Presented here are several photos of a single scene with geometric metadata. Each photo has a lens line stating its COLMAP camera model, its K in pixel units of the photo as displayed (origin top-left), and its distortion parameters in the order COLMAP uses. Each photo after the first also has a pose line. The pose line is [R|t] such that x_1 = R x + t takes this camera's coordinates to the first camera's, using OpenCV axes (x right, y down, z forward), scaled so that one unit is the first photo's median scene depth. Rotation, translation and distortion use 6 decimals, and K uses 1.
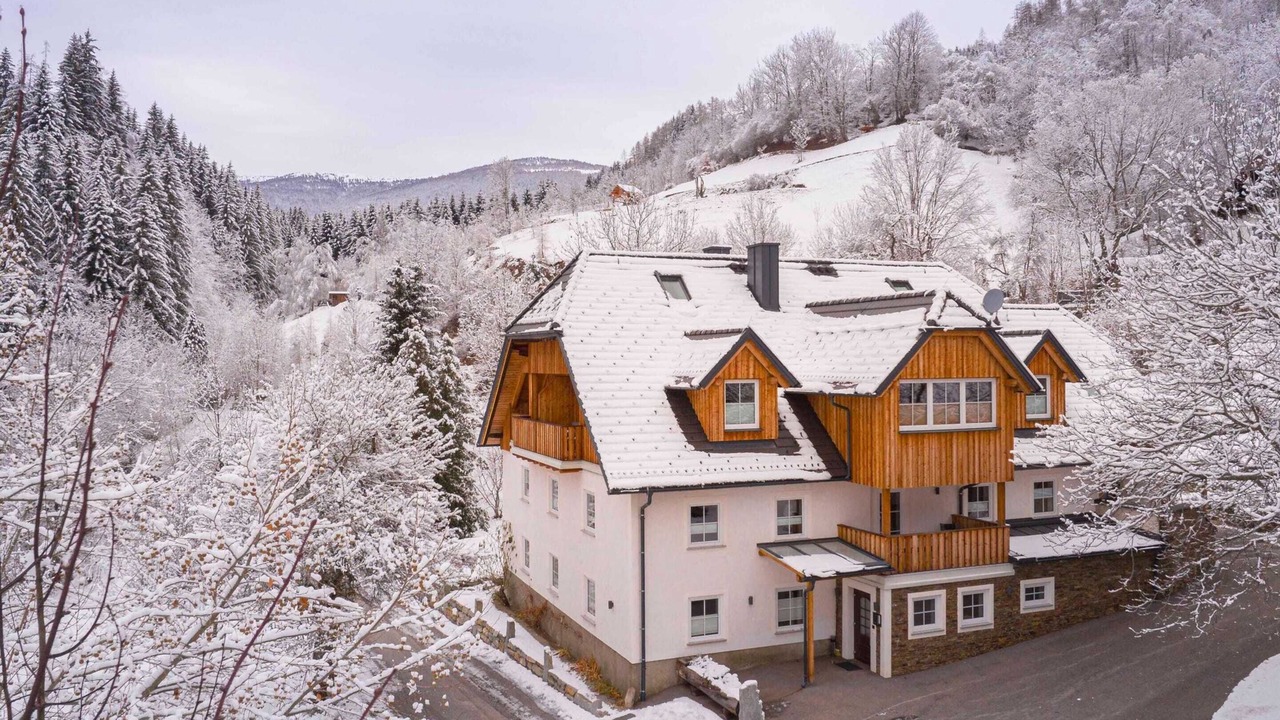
lens RADIAL K [[1005.7, 0, 640.0], [0, 1005.7, 360.0], [0, 0, 1]] dist [-0.025358, -0.037075]
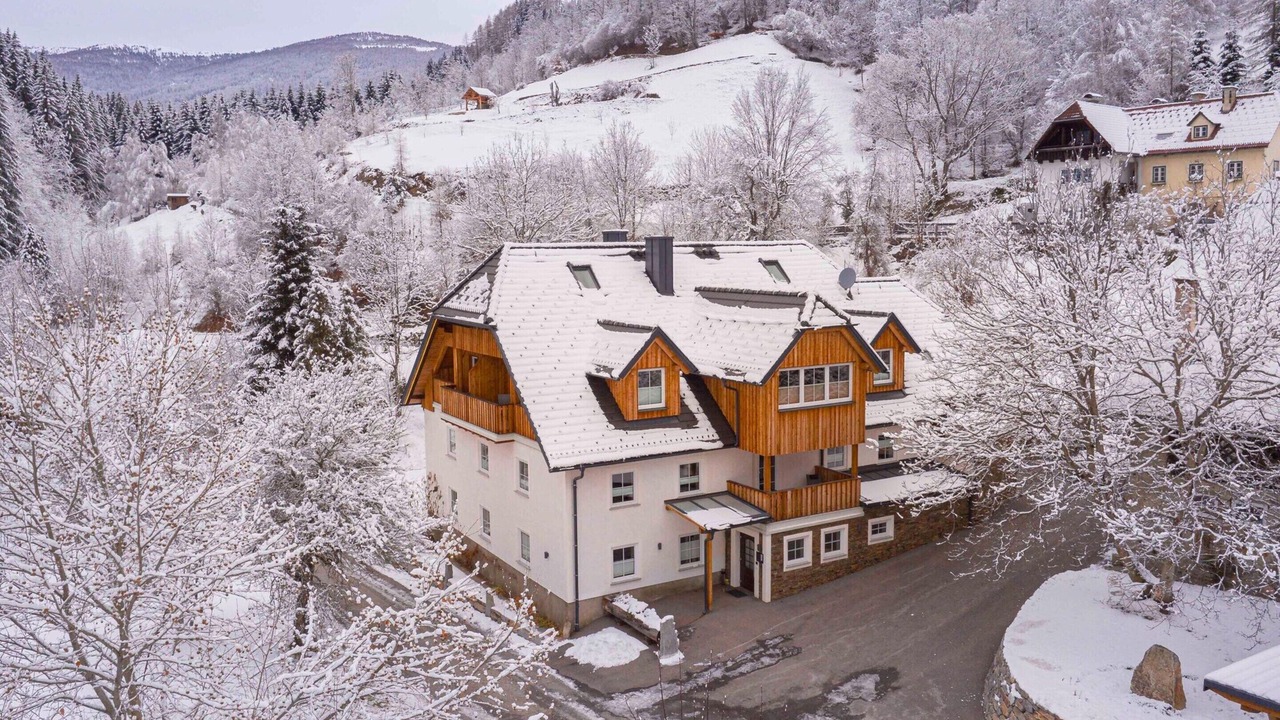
lens RADIAL K [[1005.7, 0, 640.0], [0, 1005.7, 360.0], [0, 0, 1]] dist [-0.025358, -0.037075]
pose [[0.988015, -0.022311, 0.152735, -0.085118], [0.004864, 0.993507, 0.113668, -0.112548], [-0.154279, -0.111563, 0.981709, -0.162726]]
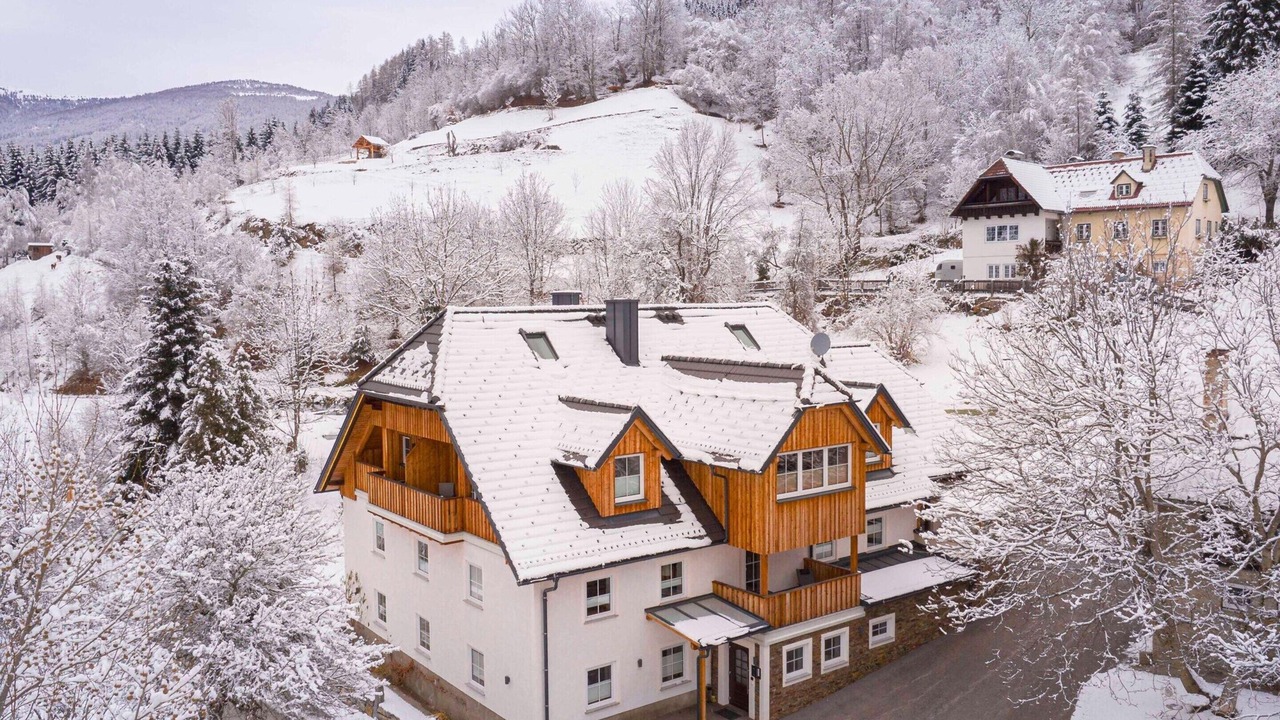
lens RADIAL K [[1005.7, 0, 640.0], [0, 1005.7, 360.0], [0, 0, 1]] dist [-0.025358, -0.037075]
pose [[0.964104, -0.019059, 0.264839, -0.141515], [0.002413, 0.998008, 0.063037, -0.125794], [-0.265513, -0.060135, 0.962230, 0.003788]]
